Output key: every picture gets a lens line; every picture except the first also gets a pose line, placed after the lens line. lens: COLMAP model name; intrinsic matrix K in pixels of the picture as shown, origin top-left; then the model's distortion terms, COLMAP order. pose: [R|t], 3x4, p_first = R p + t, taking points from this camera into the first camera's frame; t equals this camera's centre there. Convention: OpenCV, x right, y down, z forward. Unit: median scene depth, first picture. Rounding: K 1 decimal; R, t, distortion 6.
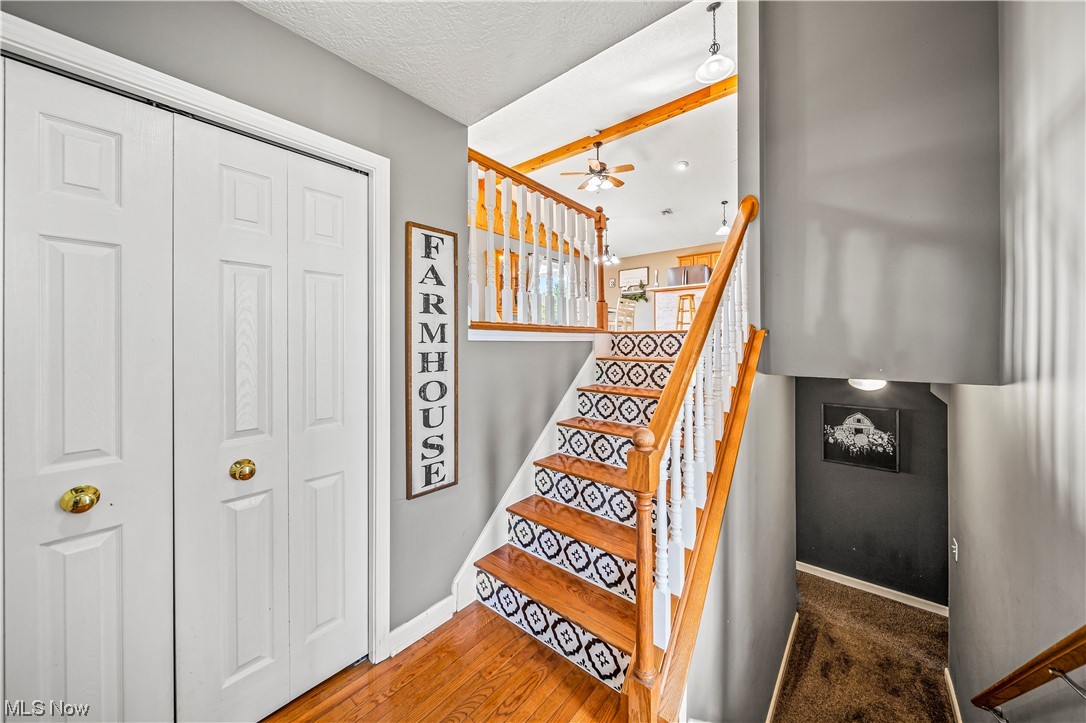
lens RADIAL K [[383.3, 0, 546.6], [0, 383.3, 341.6], [0, 0, 1]] dist [0.000709, -0.000278]
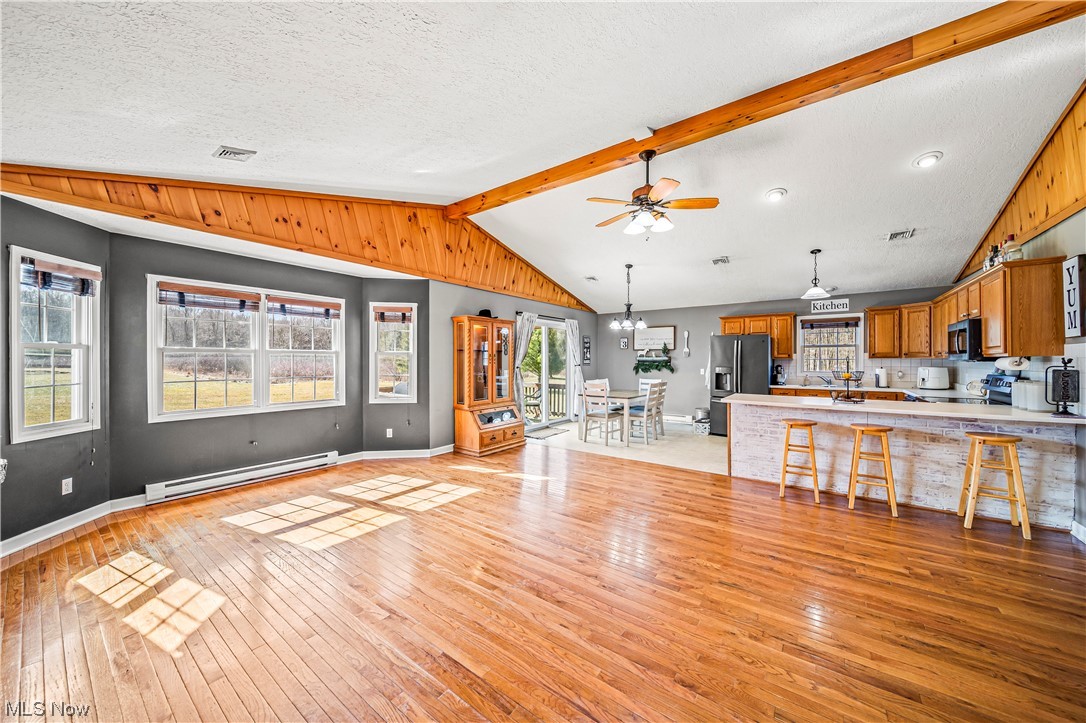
lens RADIAL K [[383.3, 0, 548.5], [0, 383.3, 362.1], [0, 0, 1]] dist [0.000709, -0.000278]
pose [[0.997662, -0.000407, 0.068340, -0.044863], [0.000278, 0.999998, 0.001896, -0.171248], [-0.068341, -0.001873, 0.997660, 0.365279]]
